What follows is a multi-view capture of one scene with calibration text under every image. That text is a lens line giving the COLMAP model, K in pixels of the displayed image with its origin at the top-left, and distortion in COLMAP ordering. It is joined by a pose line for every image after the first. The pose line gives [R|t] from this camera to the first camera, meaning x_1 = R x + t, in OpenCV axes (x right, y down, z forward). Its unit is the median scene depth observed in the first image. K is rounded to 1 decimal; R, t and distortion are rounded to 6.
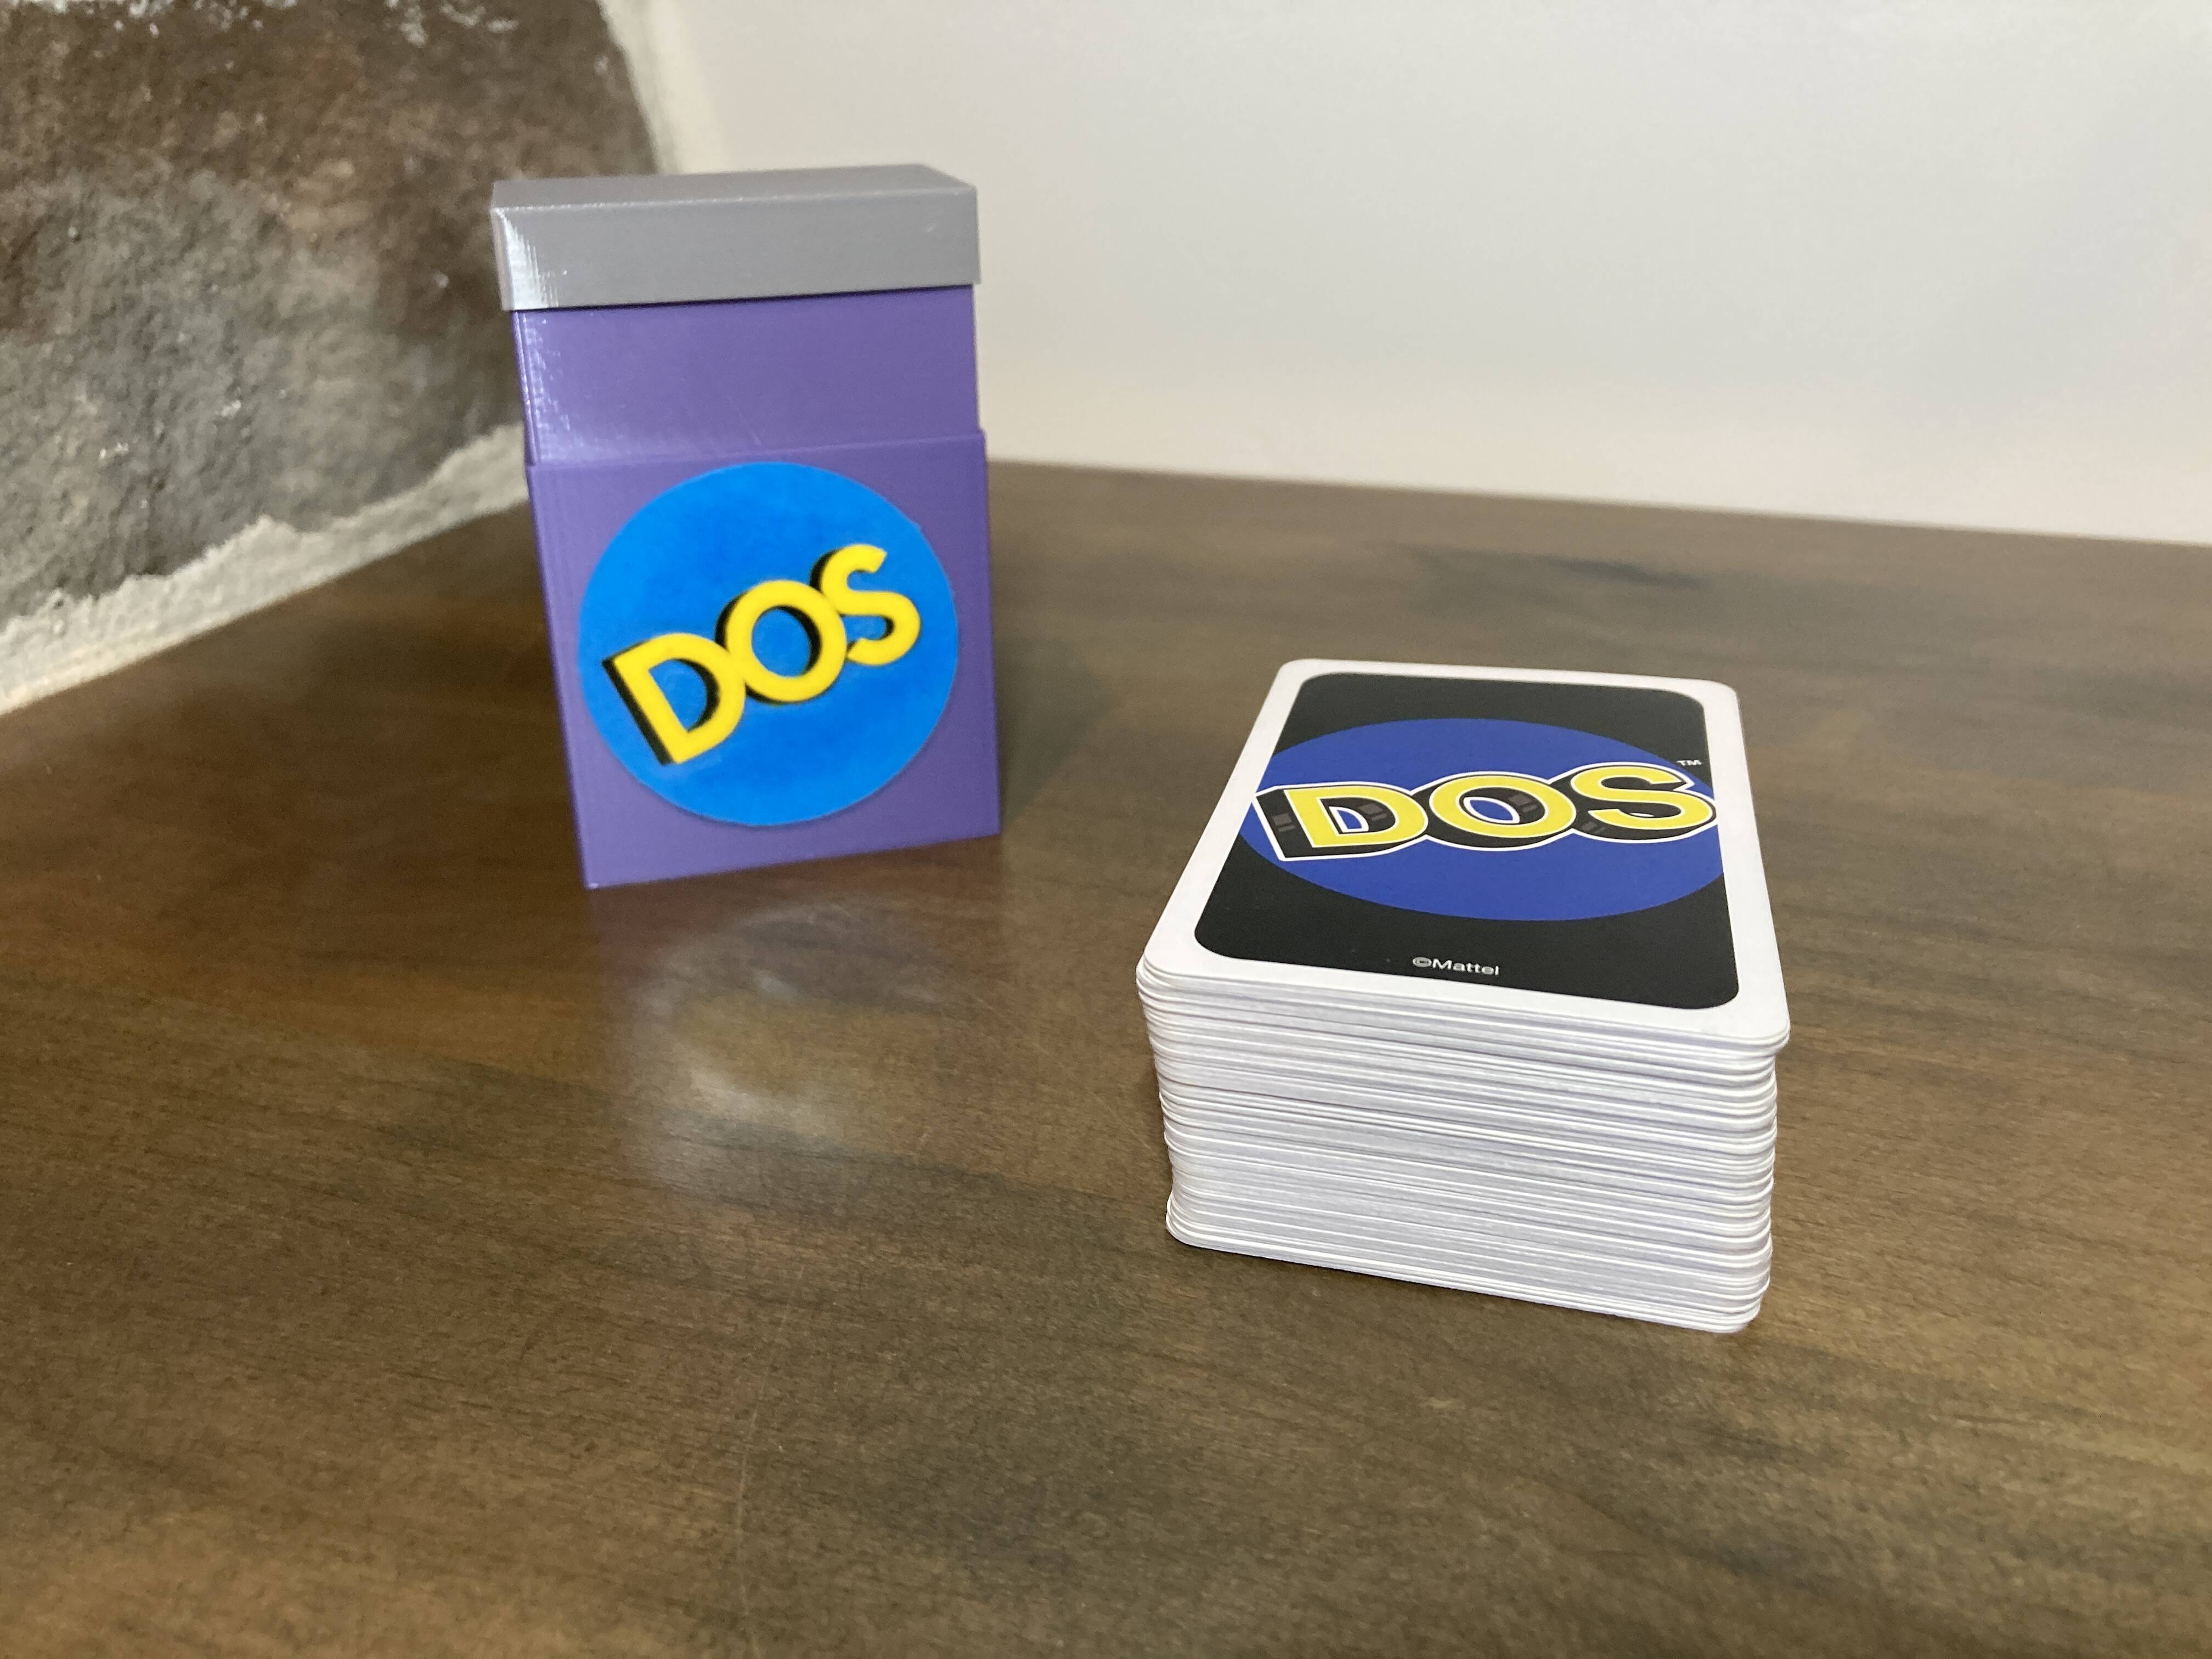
lens RADIAL K [[1787.5, 0, 1106.0], [0, 1787.5, 829.5], [0, 0, 1]] dist [-0.054385, 0.068889]
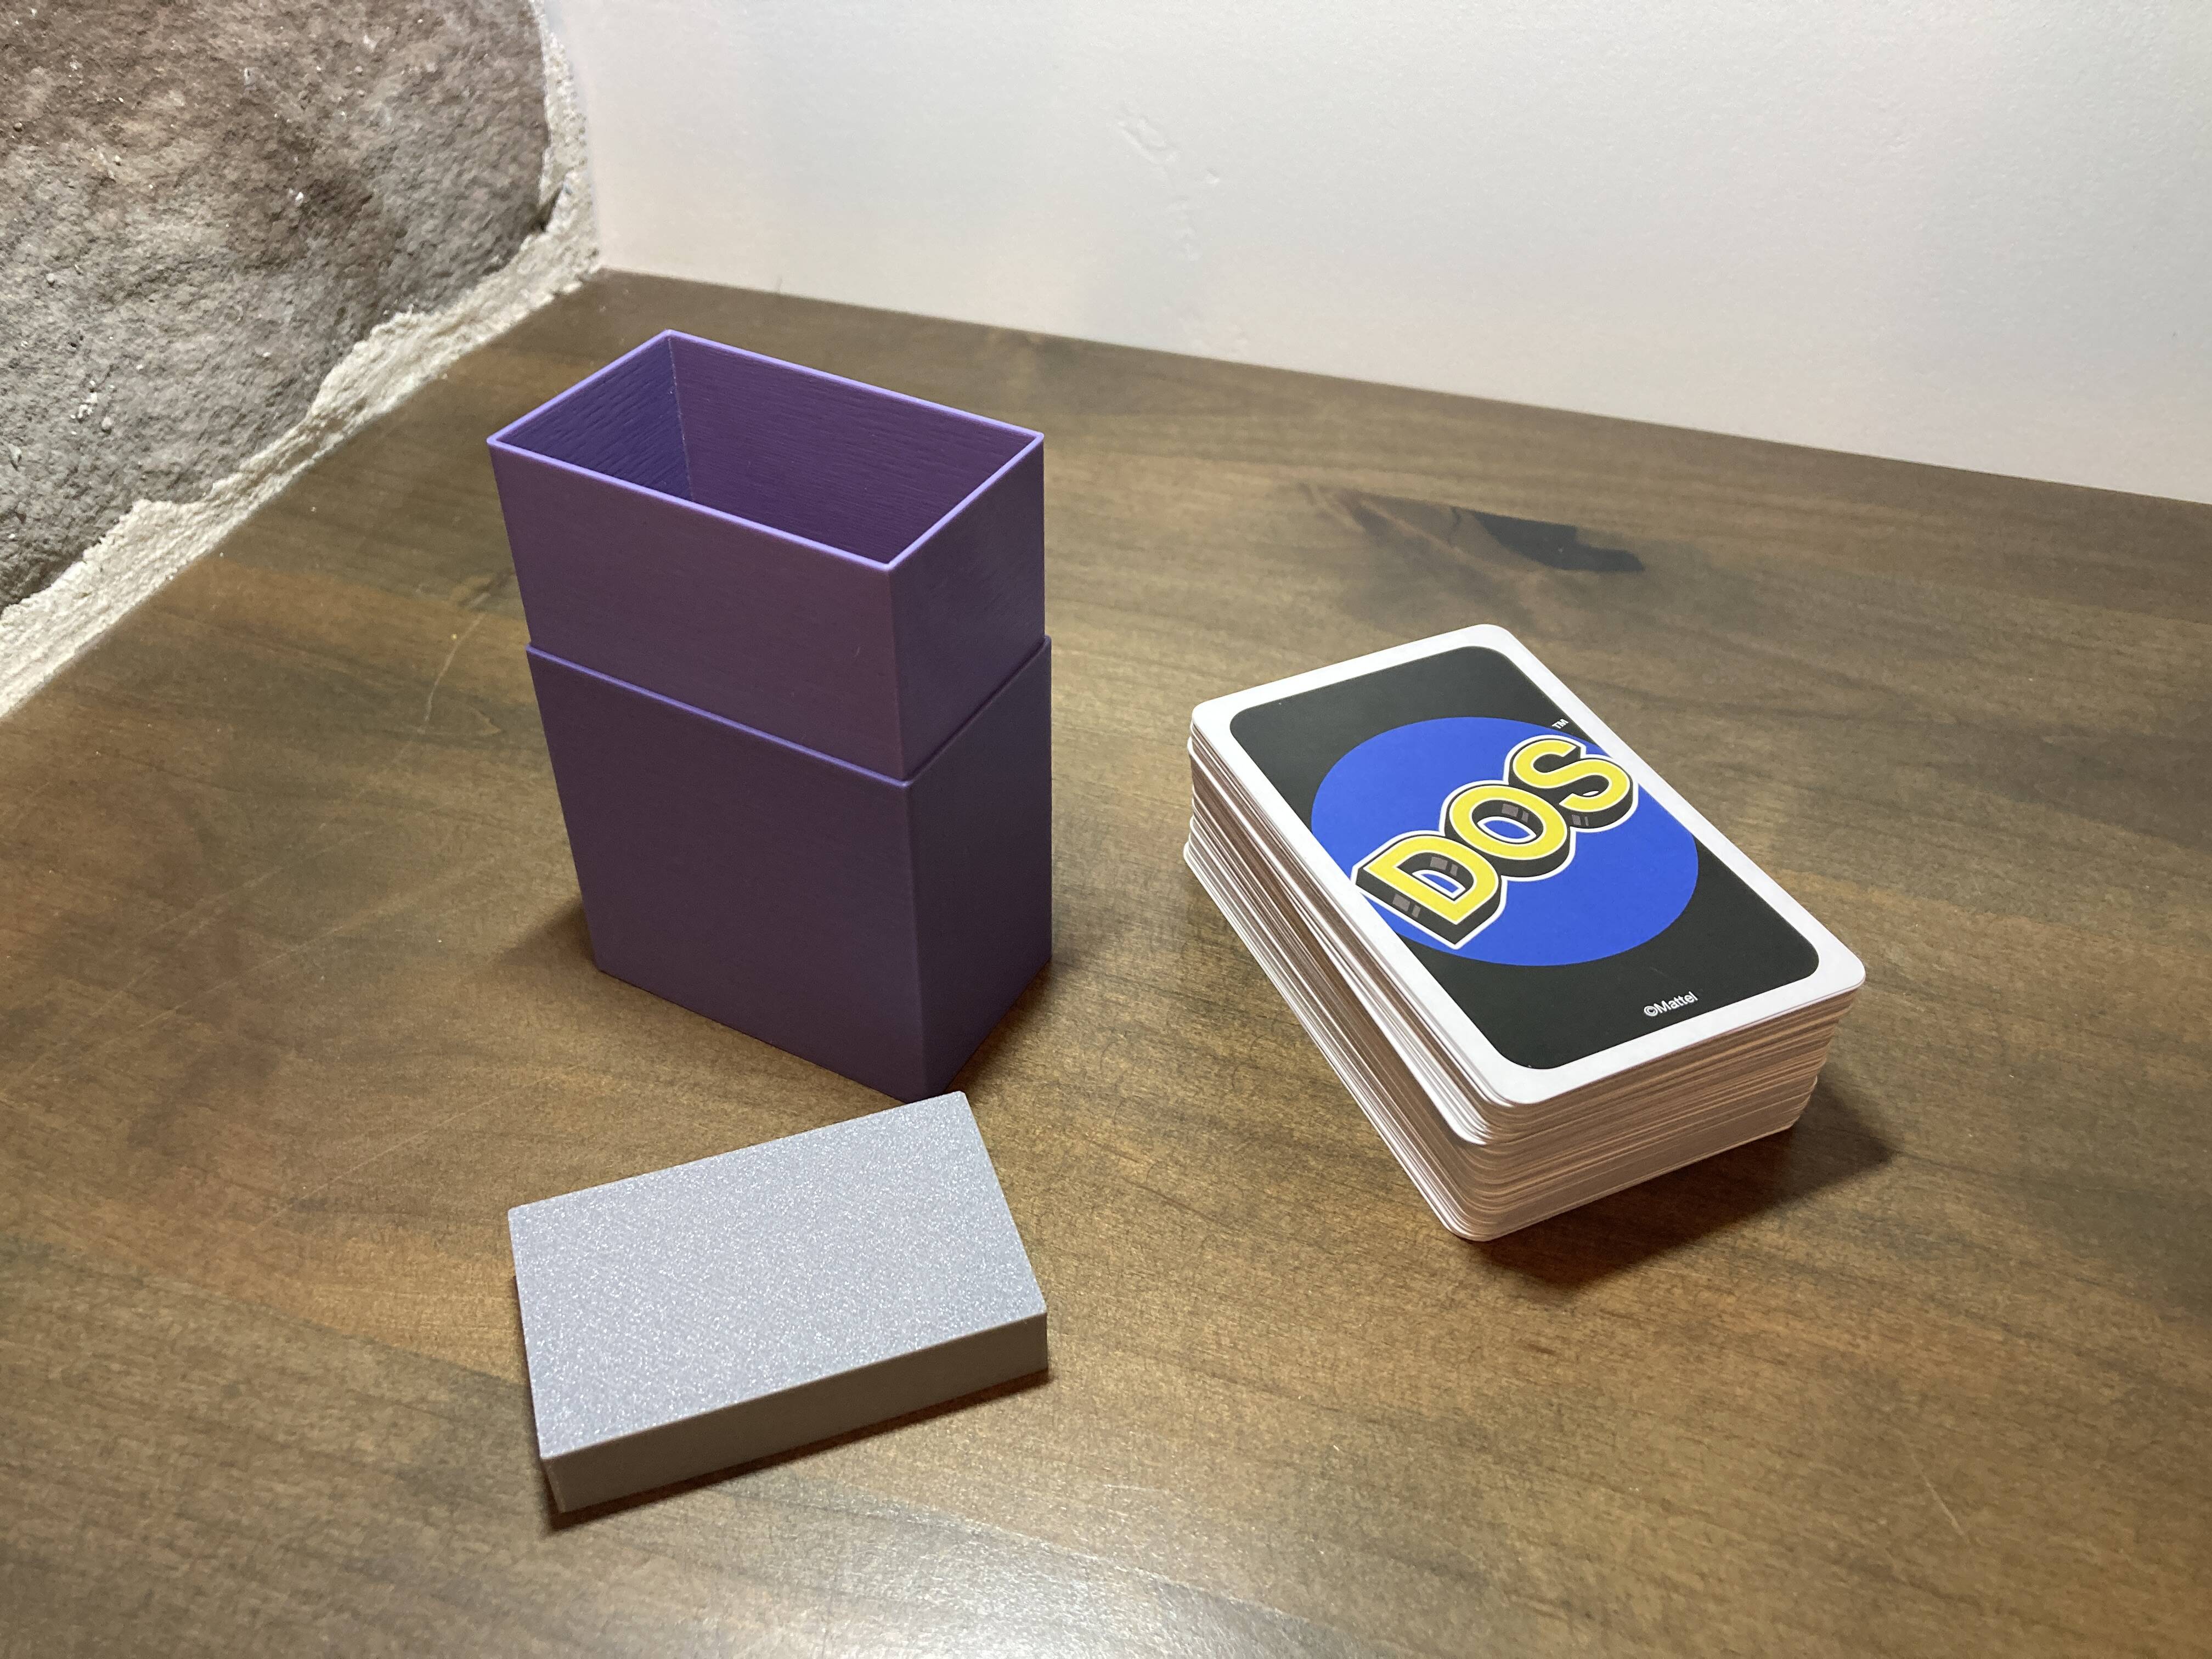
lens RADIAL K [[1746.4, 0, 1106.0], [0, 1746.4, 829.5], [0, 0, 1]] dist [0.001559, -0.002148]
pose [[0.998119, -0.012784, 0.059966, -0.041822], [-0.003787, 0.963300, 0.268399, -0.445381], [-0.061197, -0.268121, 0.961439, 0.064725]]
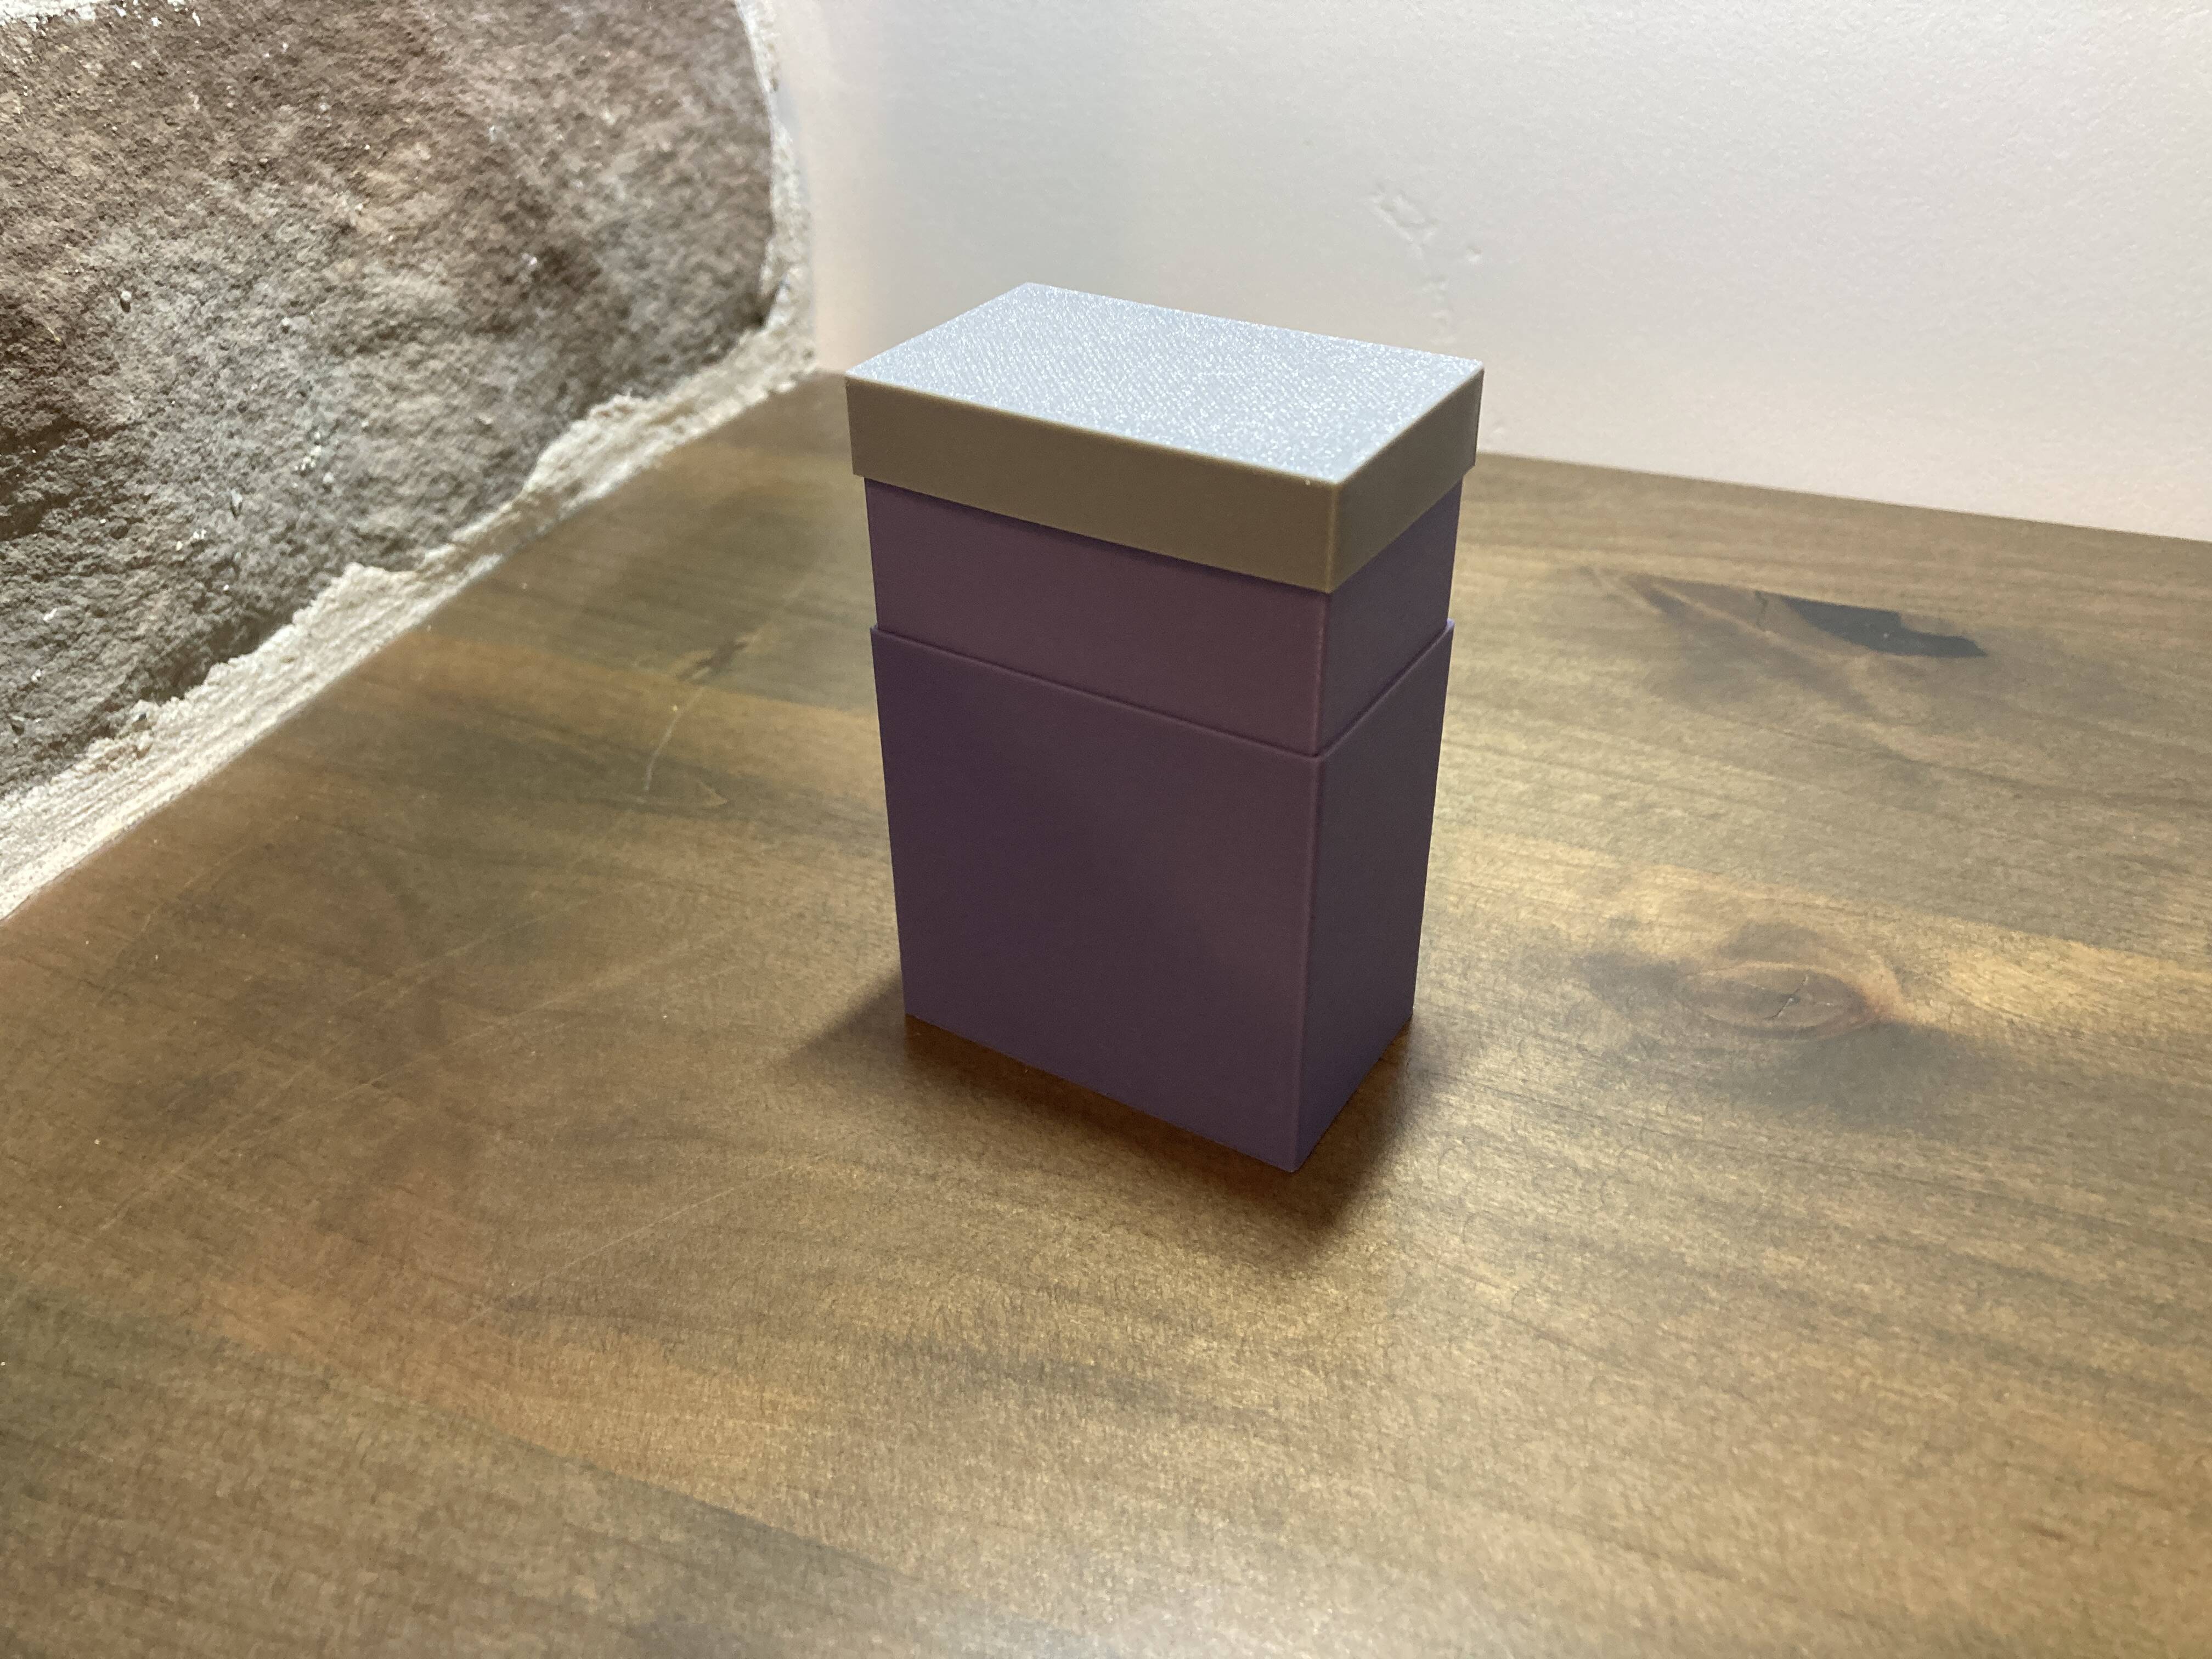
lens RADIAL K [[1787.5, 0, 1106.0], [0, 1787.5, 829.5], [0, 0, 1]] dist [-0.054385, 0.068889]
pose [[0.999935, 0.006391, -0.009466, -0.157119], [-0.004815, 0.987436, 0.157949, -0.323838], [0.010356, -0.157893, 0.987402, 0.194623]]
